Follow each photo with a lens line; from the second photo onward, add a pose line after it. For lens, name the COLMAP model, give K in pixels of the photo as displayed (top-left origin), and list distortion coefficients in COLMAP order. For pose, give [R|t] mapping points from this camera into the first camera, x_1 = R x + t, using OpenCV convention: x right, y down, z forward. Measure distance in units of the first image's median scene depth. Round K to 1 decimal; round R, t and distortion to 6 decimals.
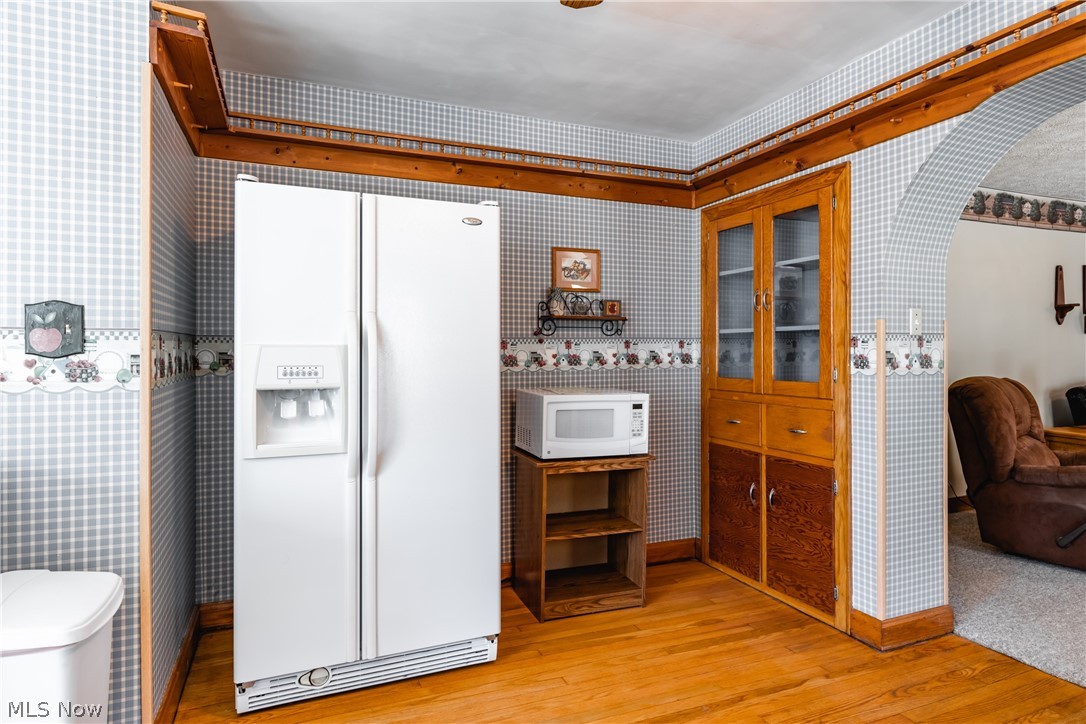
lens RADIAL K [[632.5, 0, 543.0], [0, 632.5, 362.0], [0, 0, 1]] dist [0.000561, -0.000558]
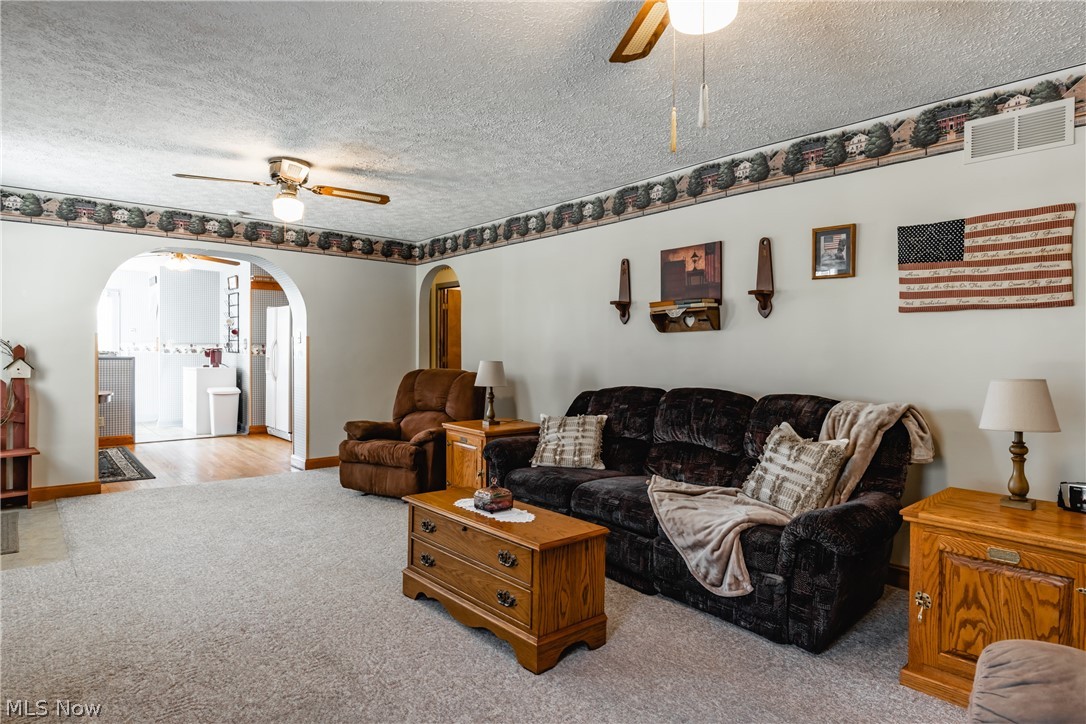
lens RADIAL K [[632.5, 0, 543.0], [0, 632.5, 362.0], [0, 0, 1]] dist [0.000561, -0.000558]
pose [[0.324952, 0.010255, -0.945675, 1.691701], [-0.031786, 0.999495, -0.000083, -0.000835], [0.945196, 0.030087, 0.325113, 0.618543]]
